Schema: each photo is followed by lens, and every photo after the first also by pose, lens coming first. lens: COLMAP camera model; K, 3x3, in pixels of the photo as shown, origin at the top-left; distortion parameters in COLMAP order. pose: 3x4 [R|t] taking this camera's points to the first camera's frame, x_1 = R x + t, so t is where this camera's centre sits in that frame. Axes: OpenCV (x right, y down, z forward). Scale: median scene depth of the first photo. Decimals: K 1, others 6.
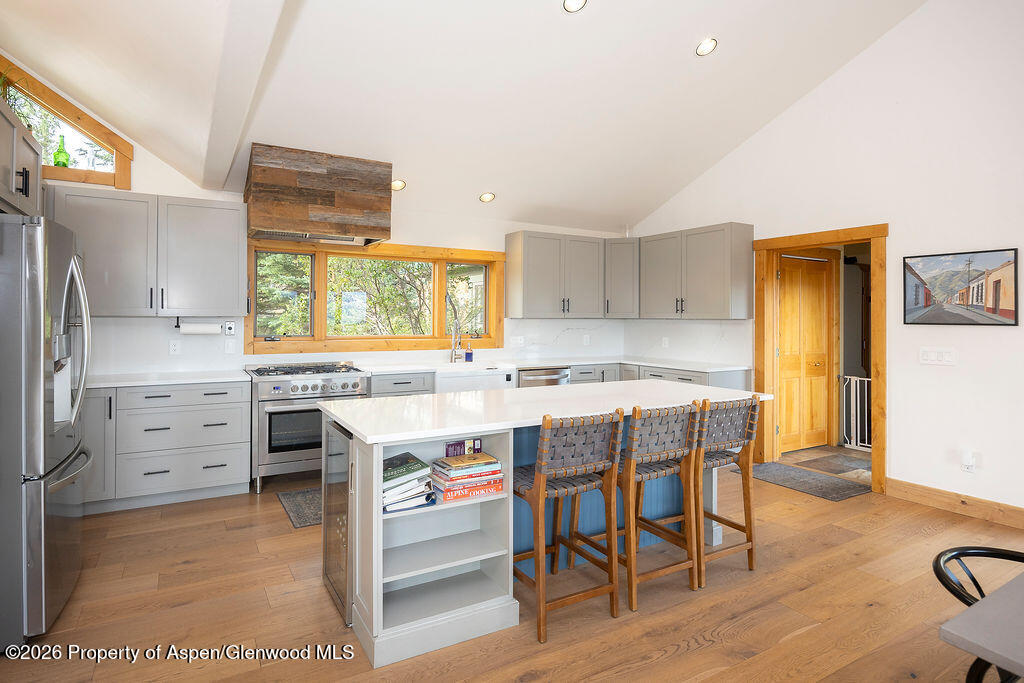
lens RADIAL K [[530.1, 0, 500.4], [0, 530.1, 316.2], [0, 0, 1]] dist [-0.011384, -0.000710]
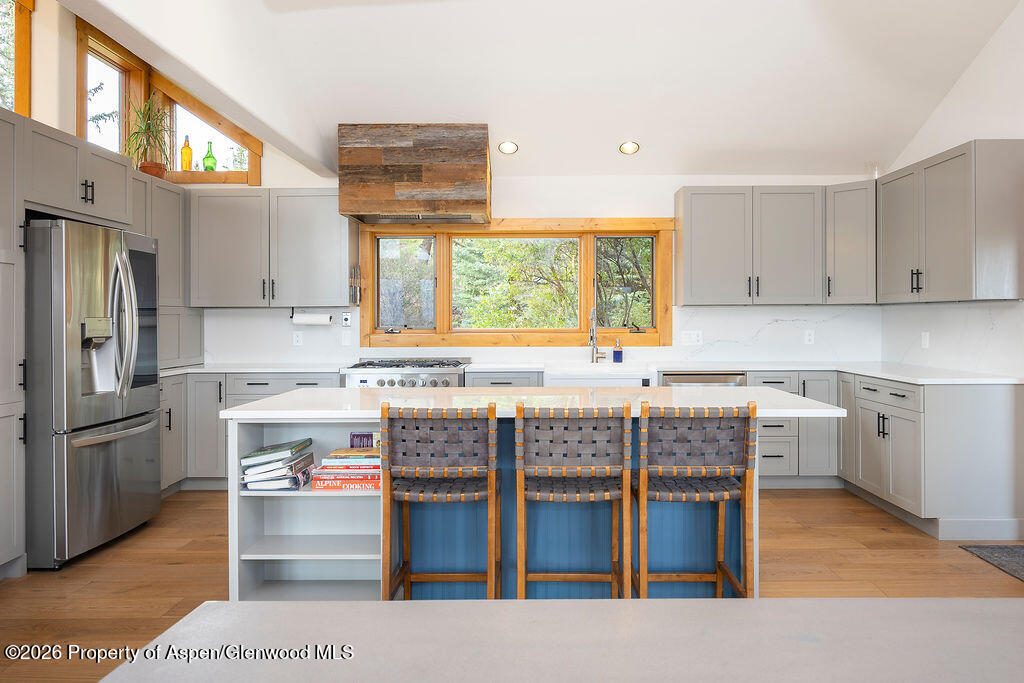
lens RADIAL K [[711.3, 0, 533.4], [0, 711.3, 315.4], [0, 0, 1]] dist [-0.007761, 0.000913]
pose [[0.871912, -0.009400, -0.489573, 0.437567], [0.009530, 0.999952, -0.002226, 0.023222], [0.489571, -0.002724, 0.871959, 0.043970]]
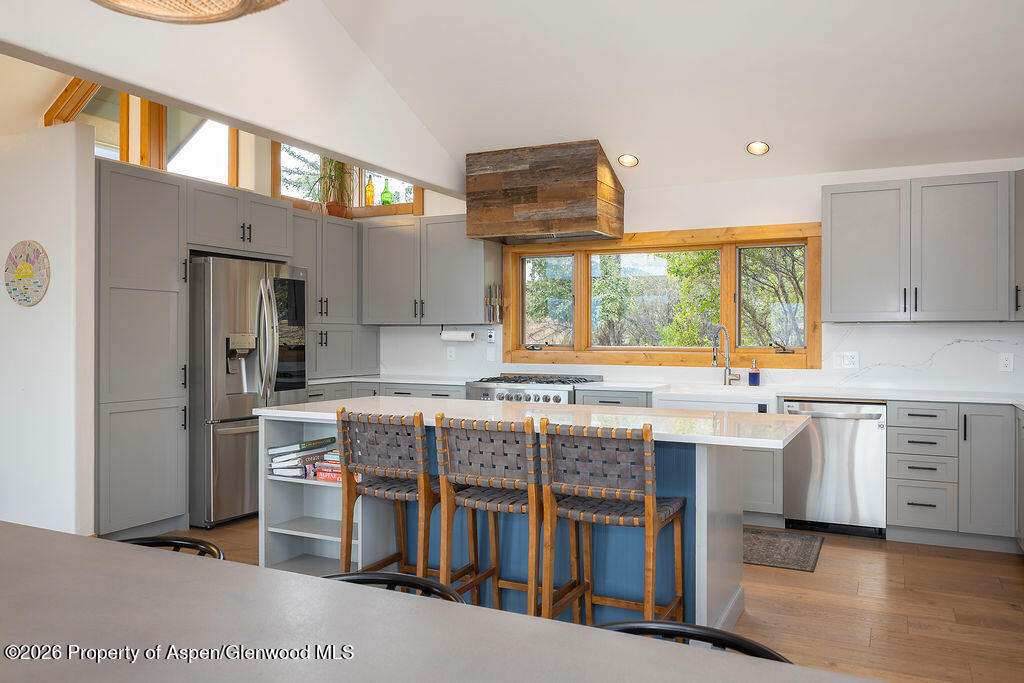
lens RADIAL K [[748.9, 0, 511.0], [0, 748.9, 333.1], [0, 0, 1]] dist [-0.008448, -0.003154]
pose [[0.574909, -0.006664, -0.818190, 0.722516], [0.003480, 0.999978, -0.005699, 0.026568], [0.818210, 0.000429, 0.574919, 0.217063]]
